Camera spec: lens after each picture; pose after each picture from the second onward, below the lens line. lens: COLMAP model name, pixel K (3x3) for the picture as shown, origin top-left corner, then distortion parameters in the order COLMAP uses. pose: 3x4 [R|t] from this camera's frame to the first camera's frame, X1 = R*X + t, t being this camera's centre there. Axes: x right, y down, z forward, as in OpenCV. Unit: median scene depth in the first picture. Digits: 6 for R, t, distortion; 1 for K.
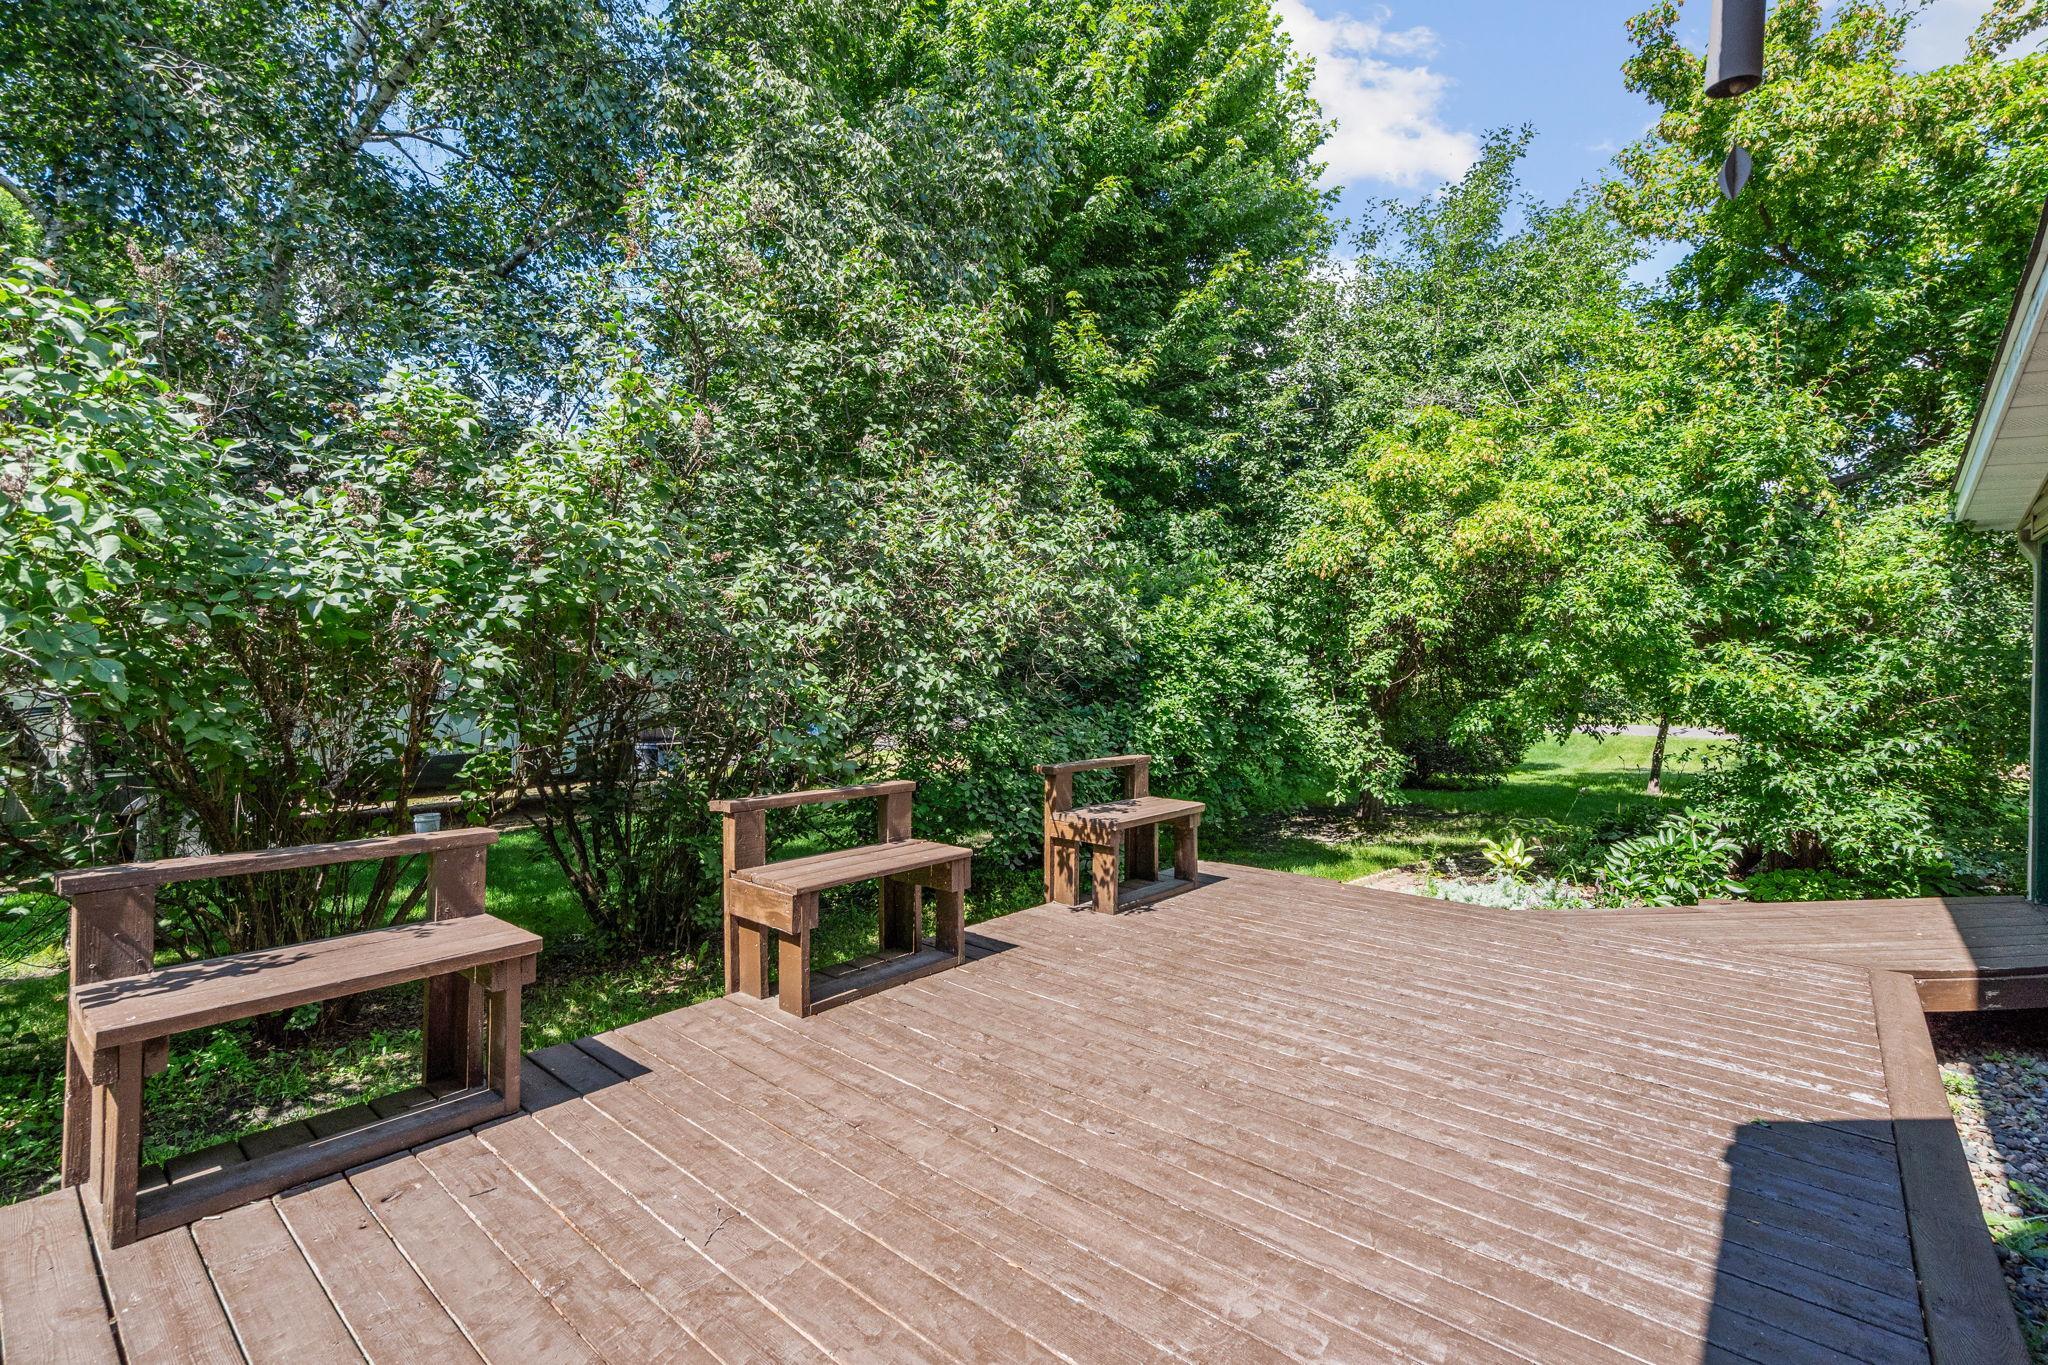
lens RADIAL K [[936.4, 0, 1035.4], [0, 936.4, 669.8], [0, 0, 1]] dist [0.004178, -0.000042]
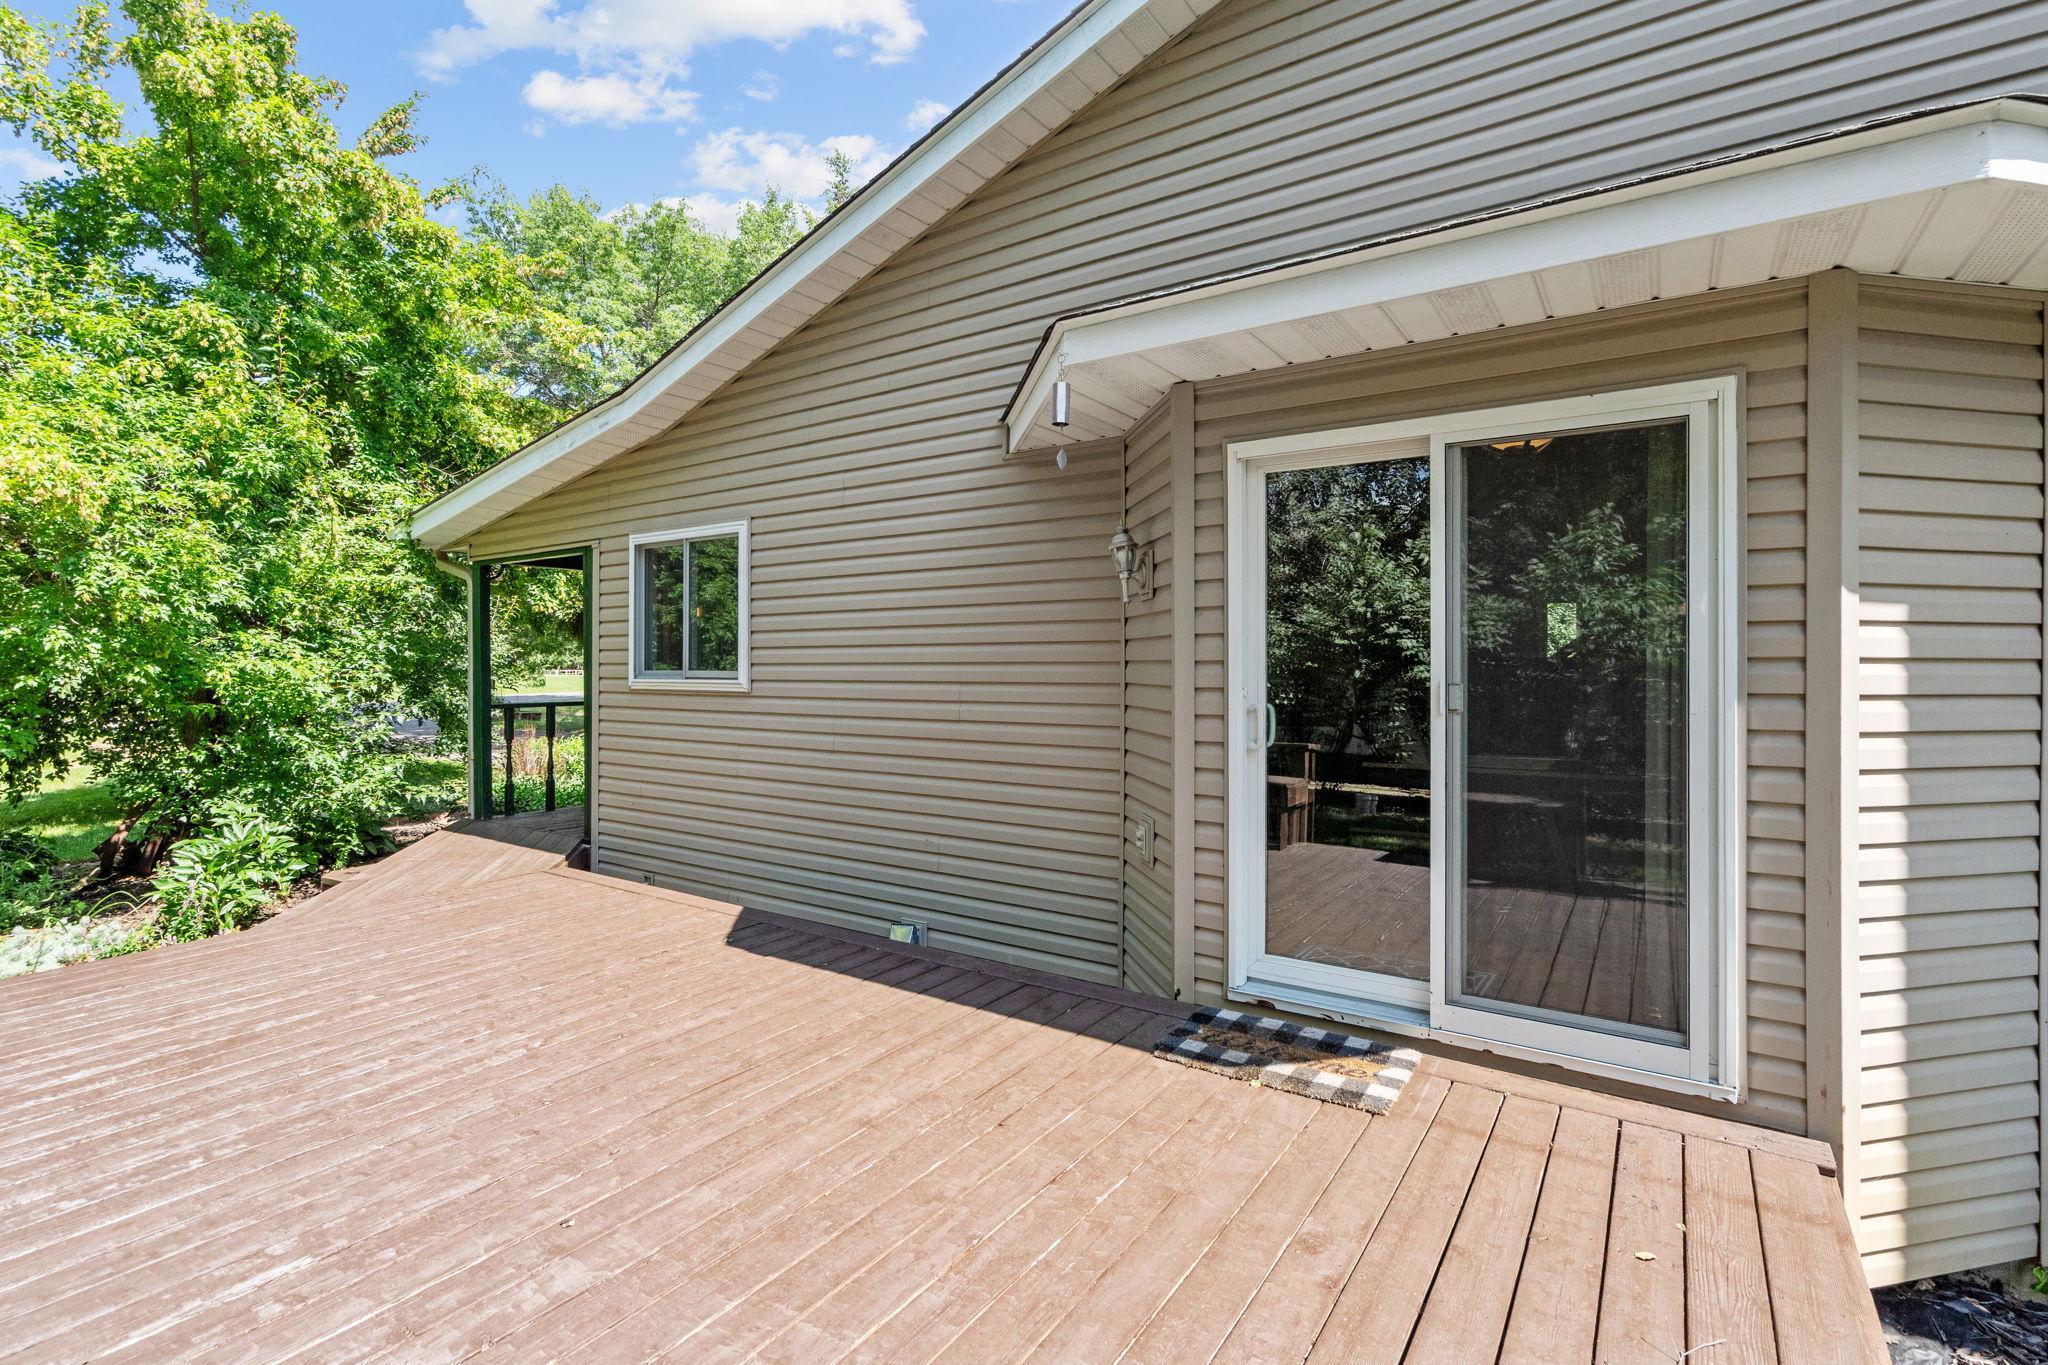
lens RADIAL K [[936.4, 0, 1035.8], [0, 936.4, 673.6], [0, 0, 1]] dist [0.004178, -0.000042]
pose [[-0.094715, -0.032958, 0.994959, -0.605910], [0.014650, 0.999297, 0.034497, -0.010170], [-0.995397, 0.017844, -0.094166, 0.450661]]
